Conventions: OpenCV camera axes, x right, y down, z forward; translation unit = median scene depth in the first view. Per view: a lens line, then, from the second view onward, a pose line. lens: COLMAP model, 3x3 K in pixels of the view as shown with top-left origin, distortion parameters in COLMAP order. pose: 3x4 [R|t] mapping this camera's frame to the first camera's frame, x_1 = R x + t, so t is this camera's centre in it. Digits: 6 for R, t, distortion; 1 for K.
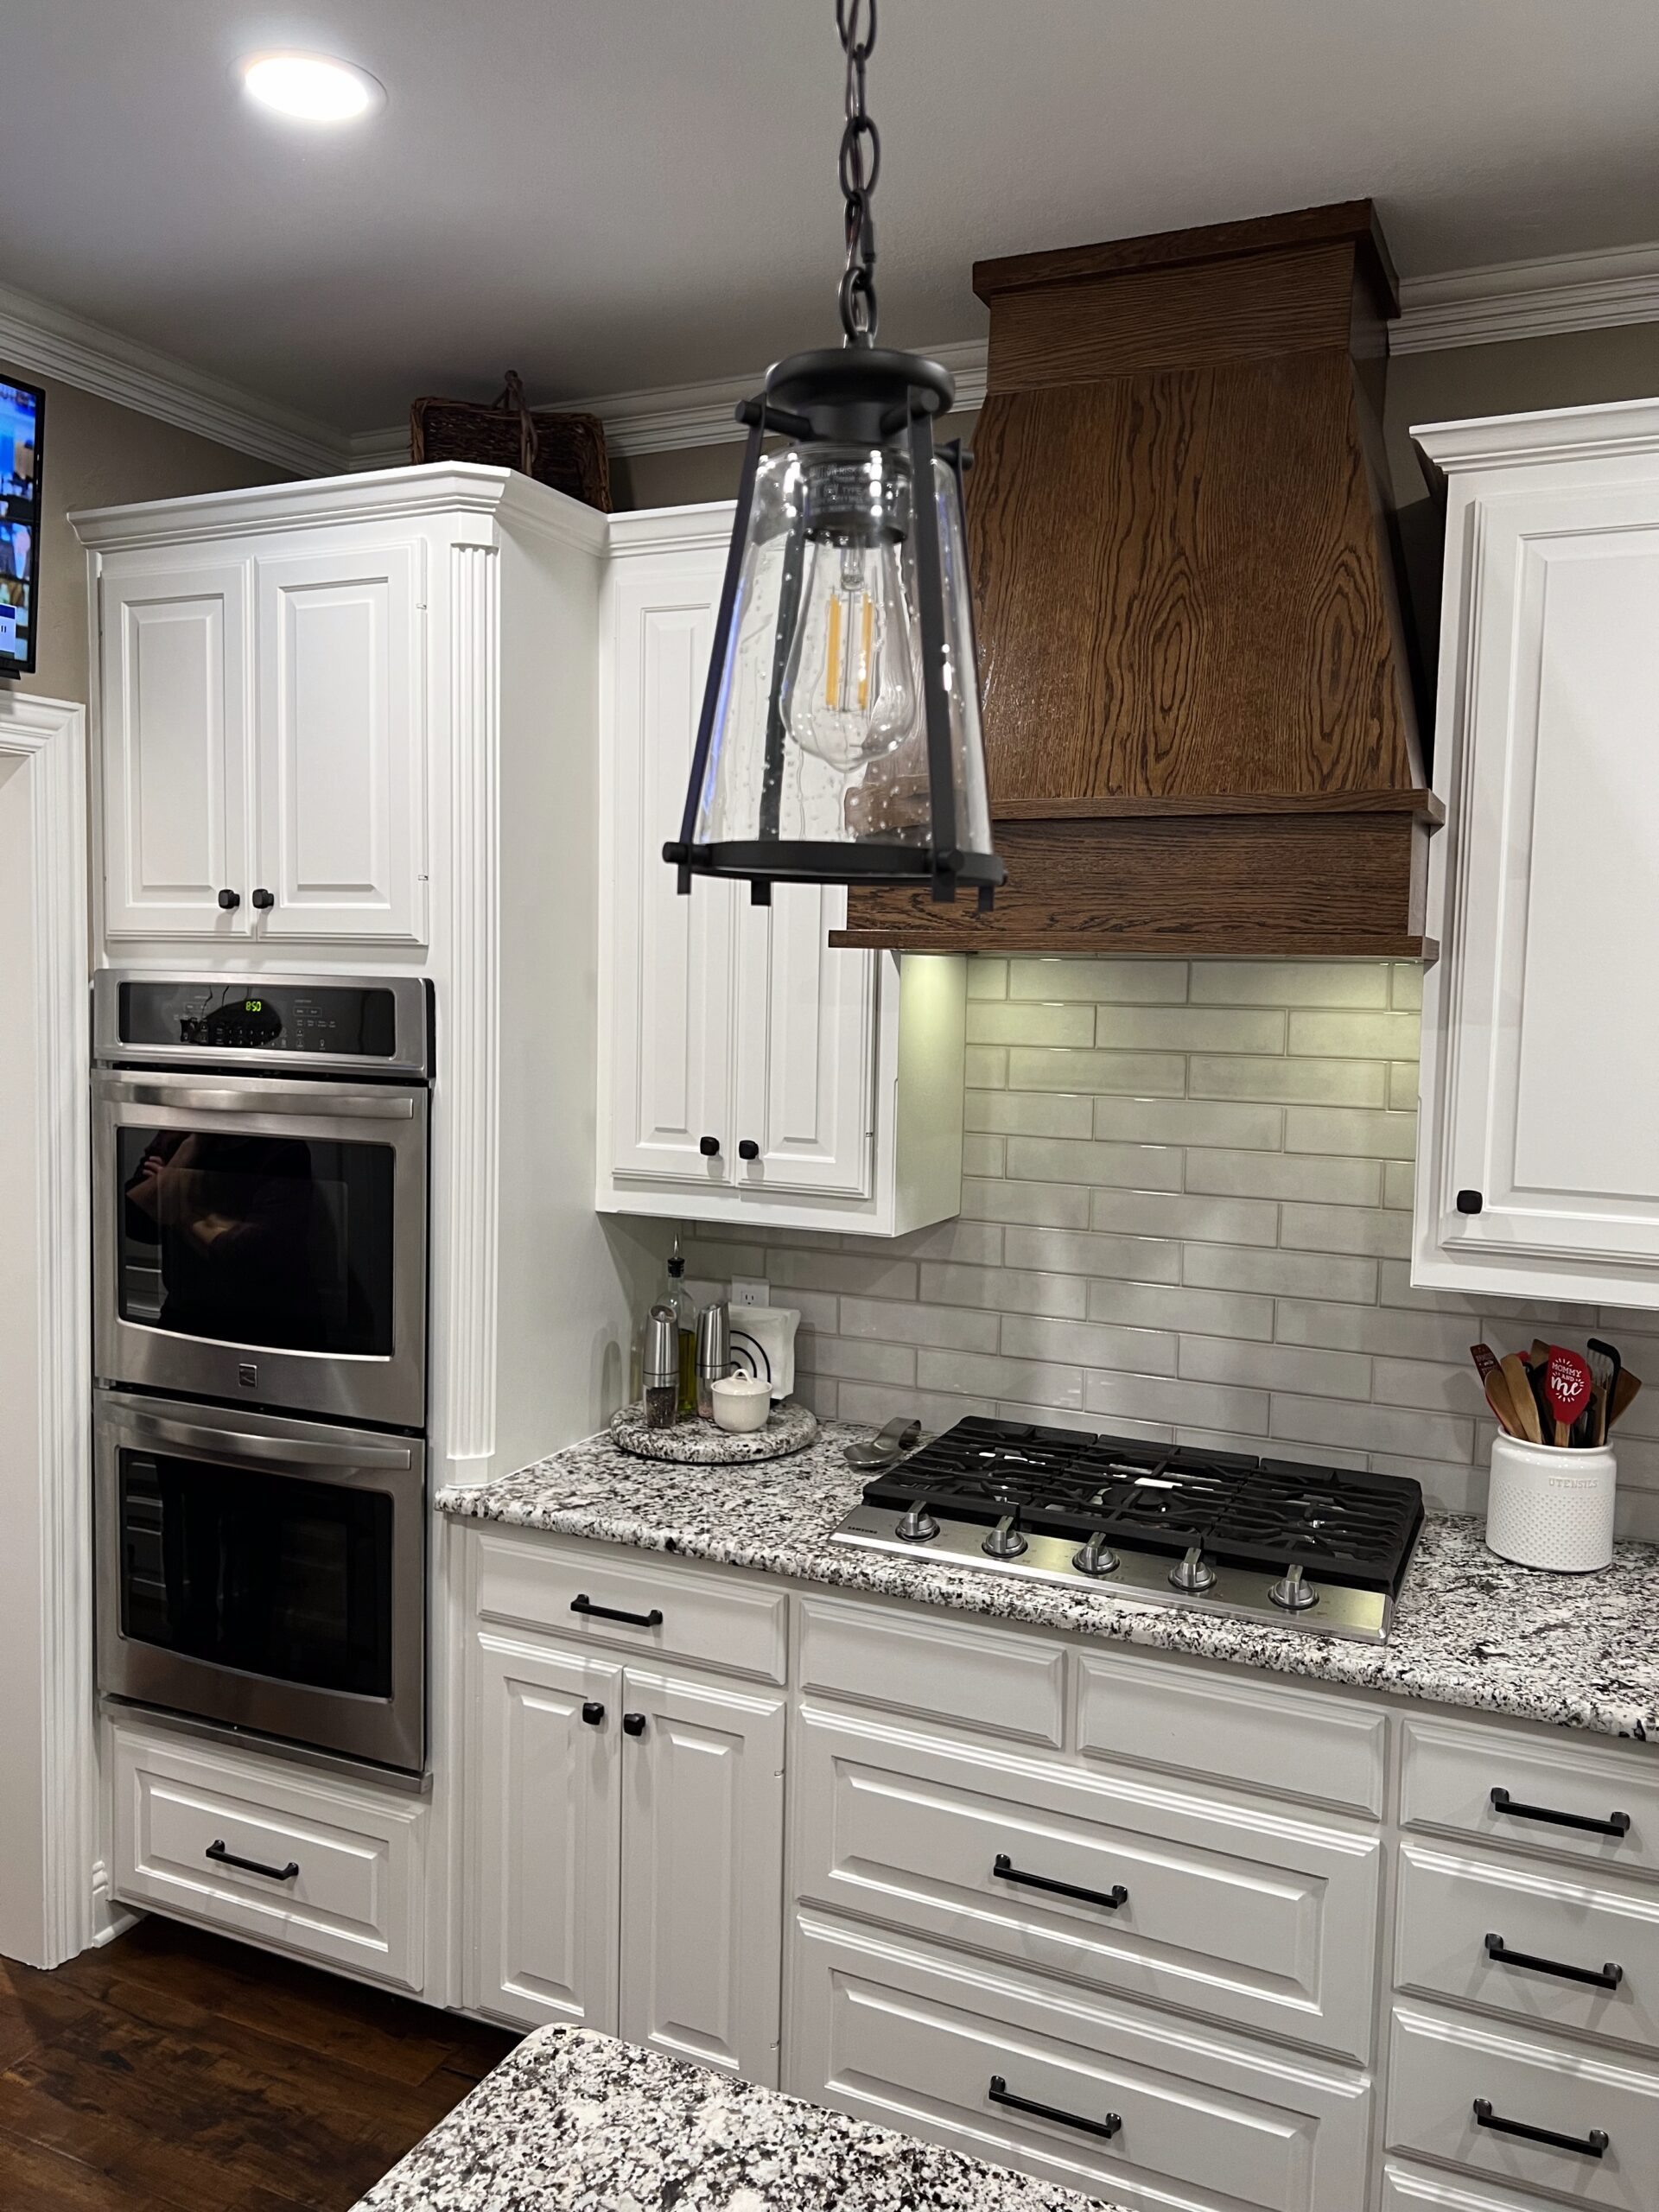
lens RADIAL K [[1666.6, 0, 835.1], [0, 1666.6, 1086.1], [0, 0, 1]] dist [0.059605, -0.072995]
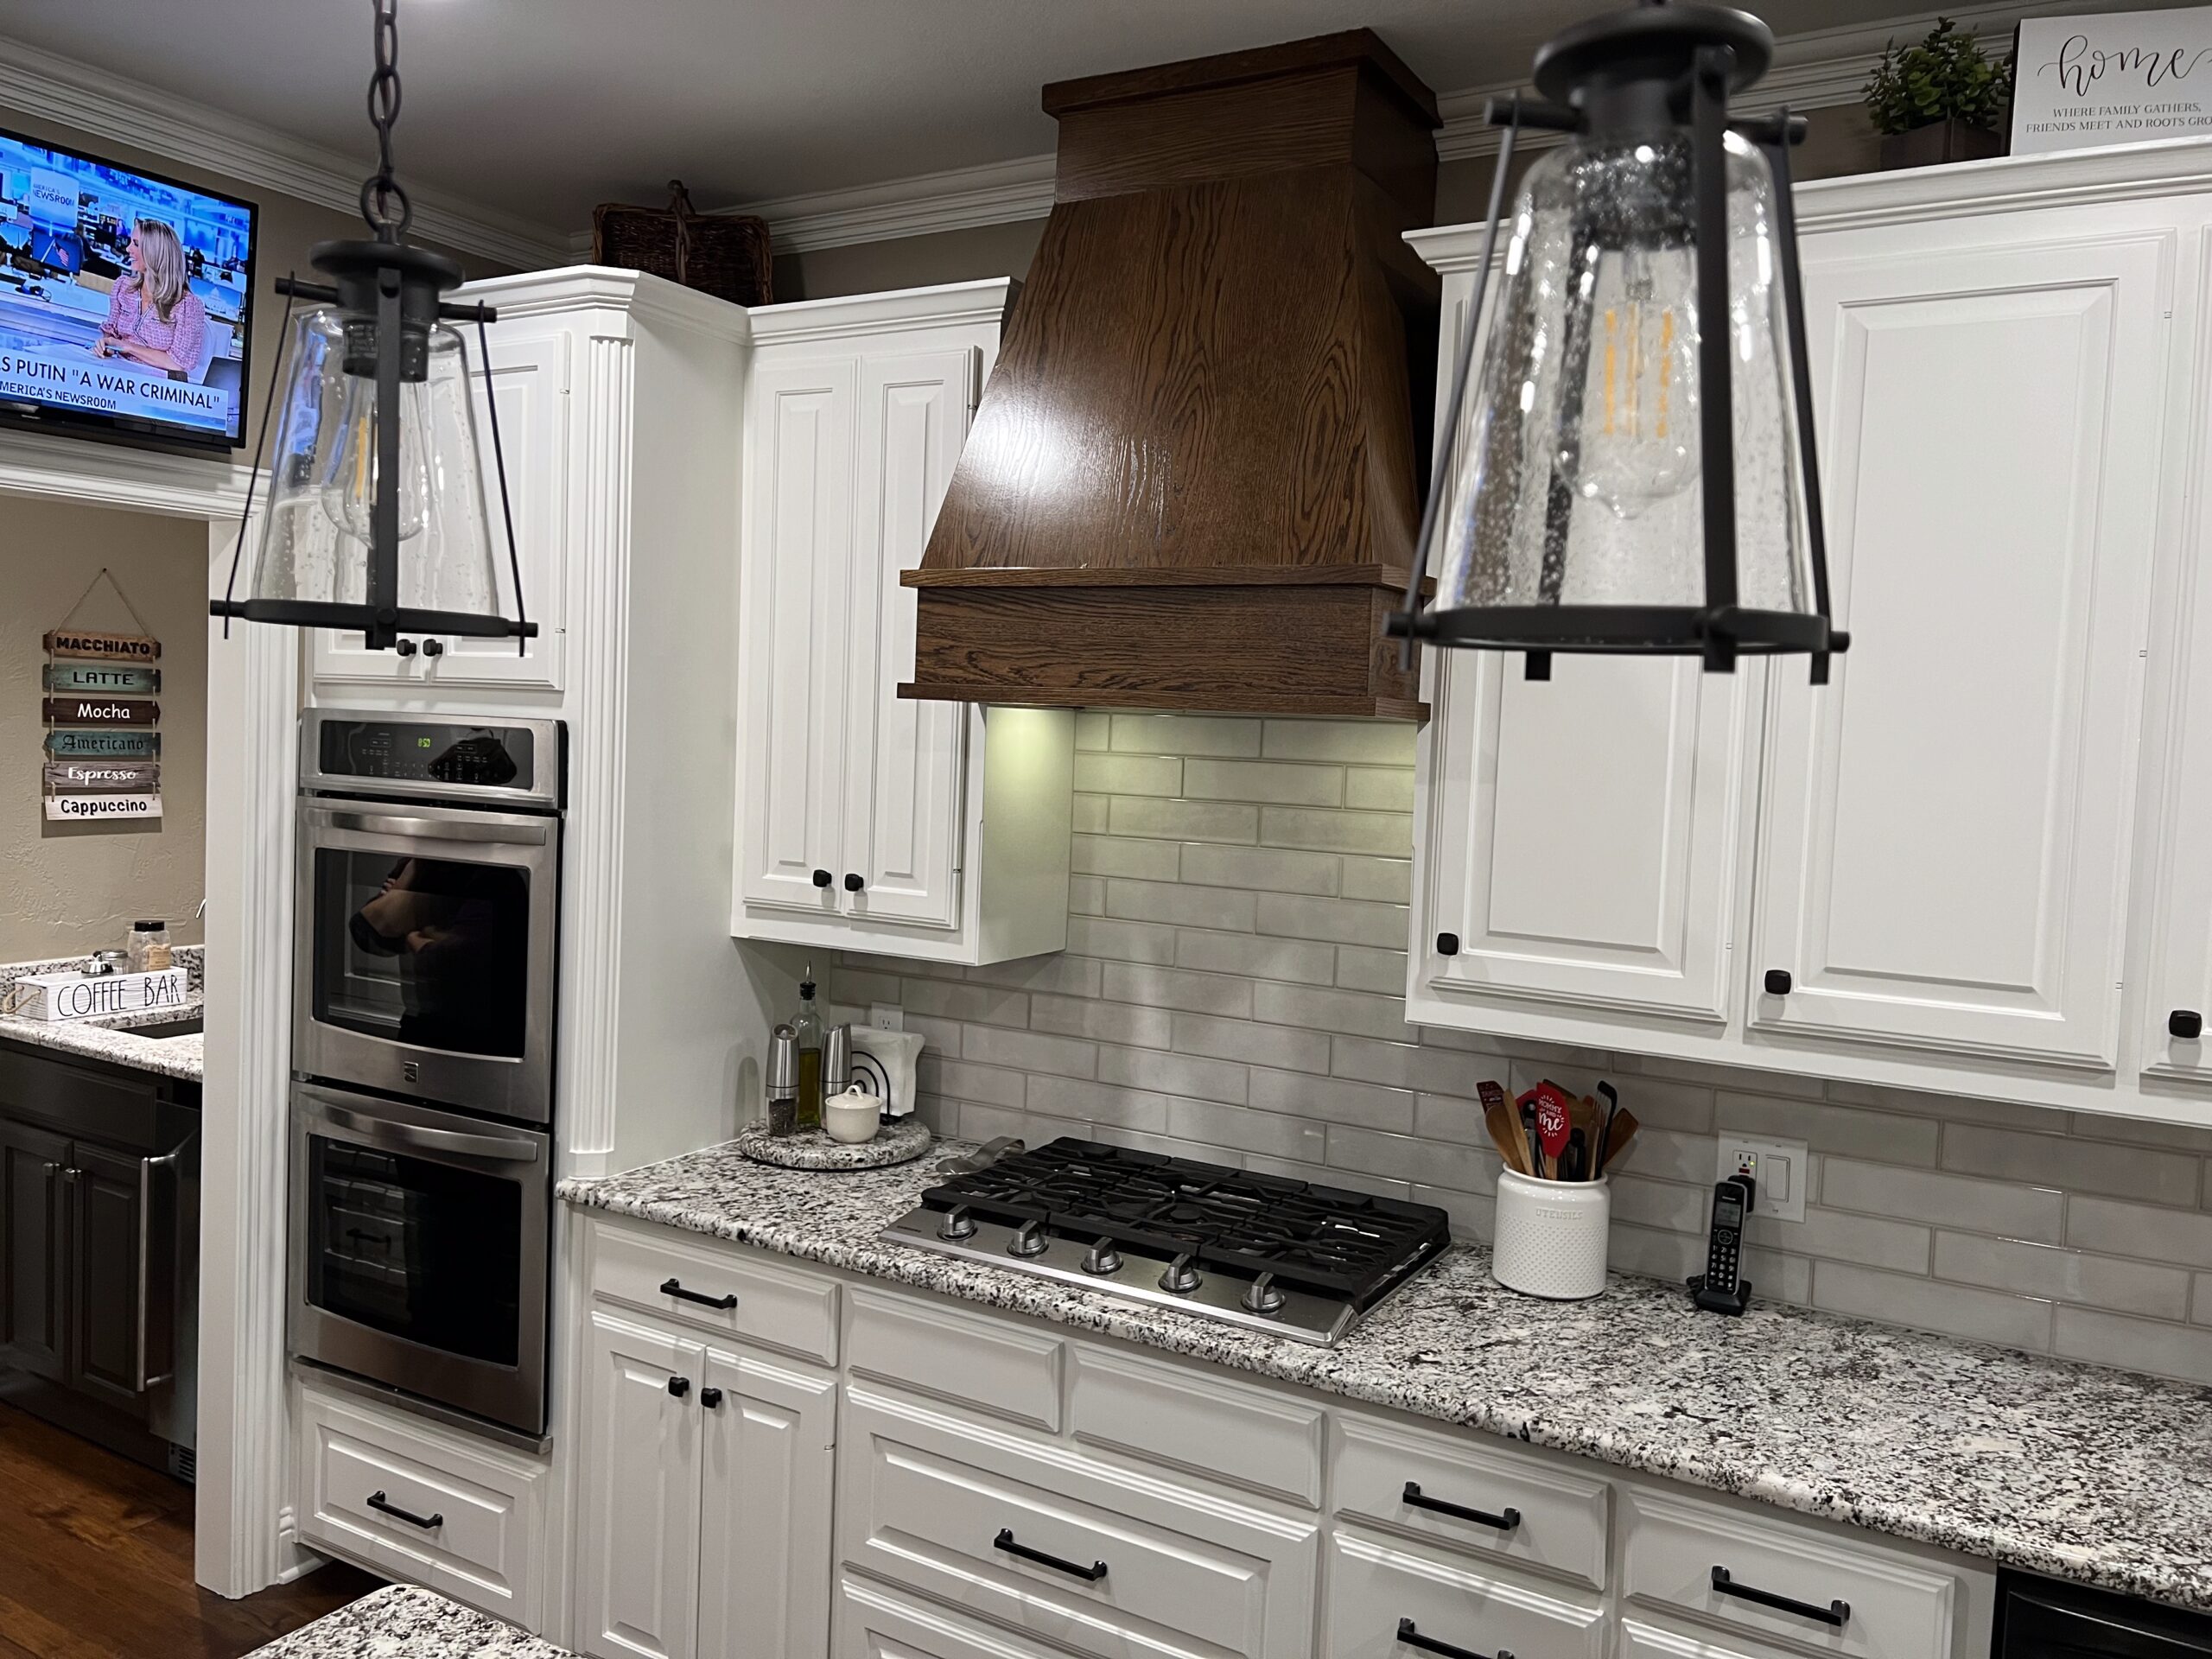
lens RADIAL K [[1668.8, 0, 1091.1], [0, 1668.8, 809.4], [0, 0, 1]] dist [0.066471, -0.077469]
pose [[0.994969, 0.023905, -0.097286, 0.220651], [-0.026027, 0.999449, -0.020596, 0.008953], [0.096740, 0.023025, 0.995043, -0.084549]]
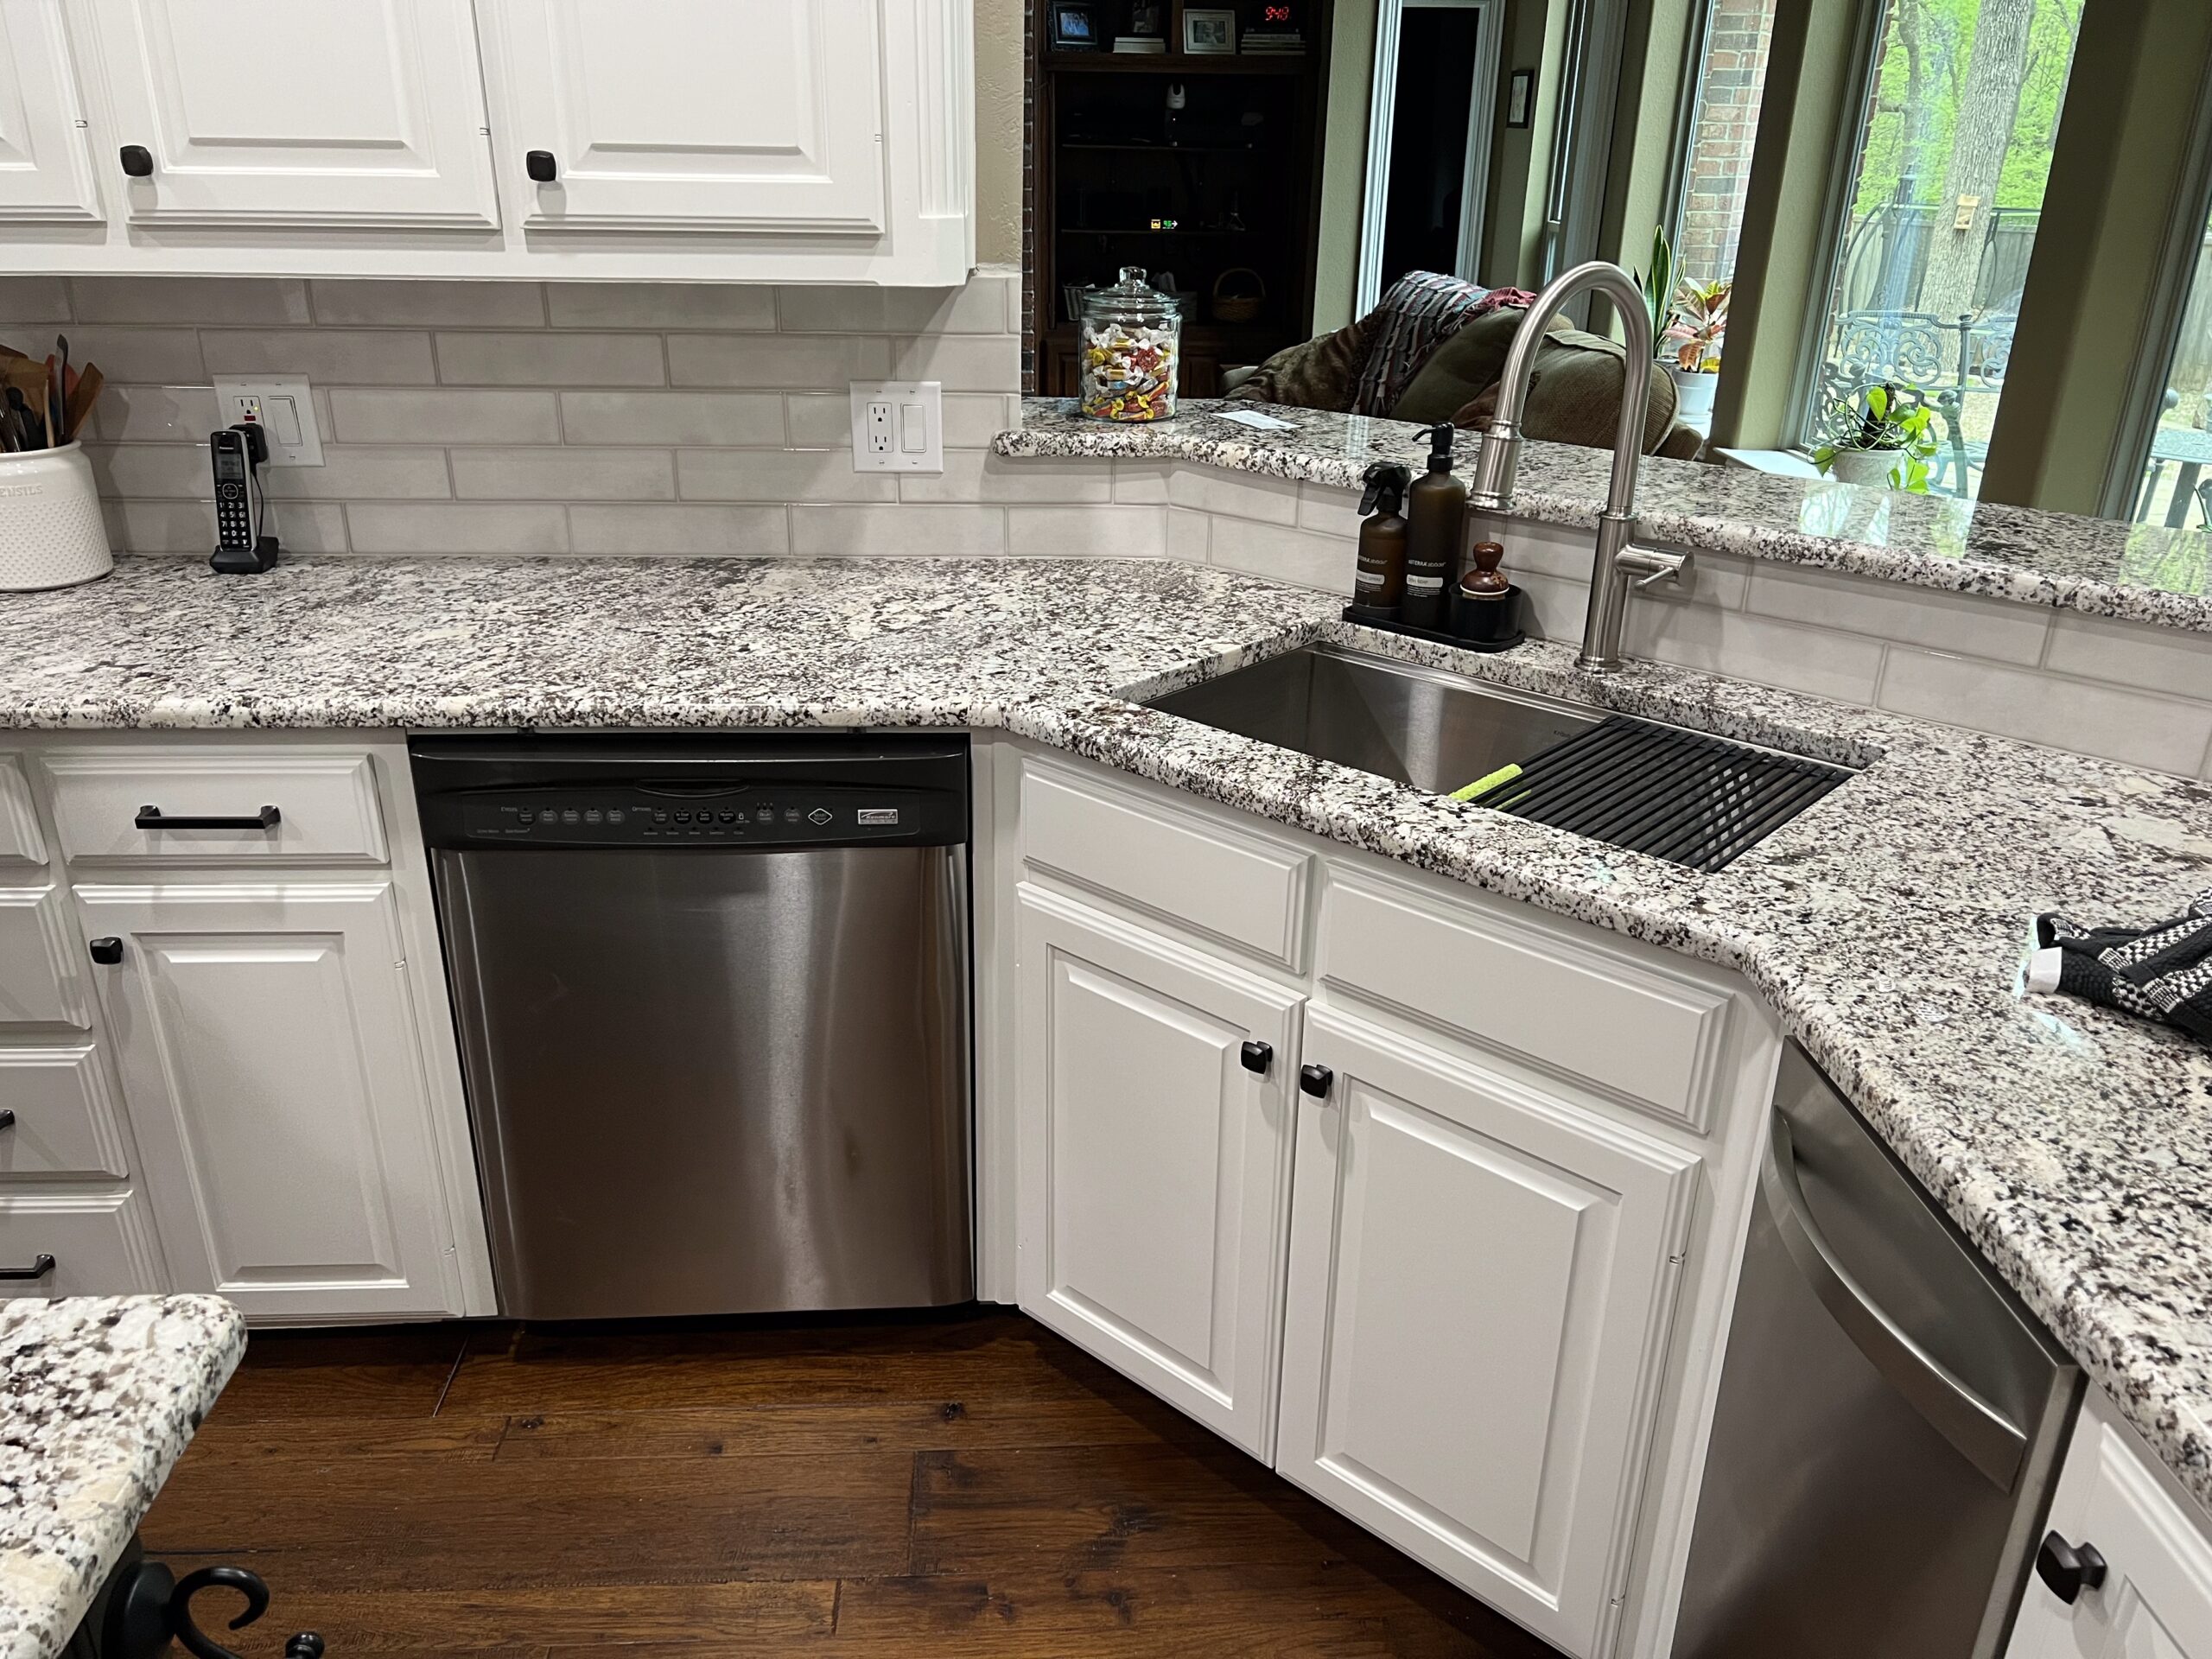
lens RADIAL K [[1671.7, 0, 1141.8], [0, 1671.7, 871.6], [0, 0, 1]] dist [0.024461, -0.035194]
pose [[0.882381, -0.197030, 0.427297, 0.501937], [0.034376, 0.932674, 0.359078, 0.111817], [-0.469278, -0.302155, 0.829747, -0.092096]]
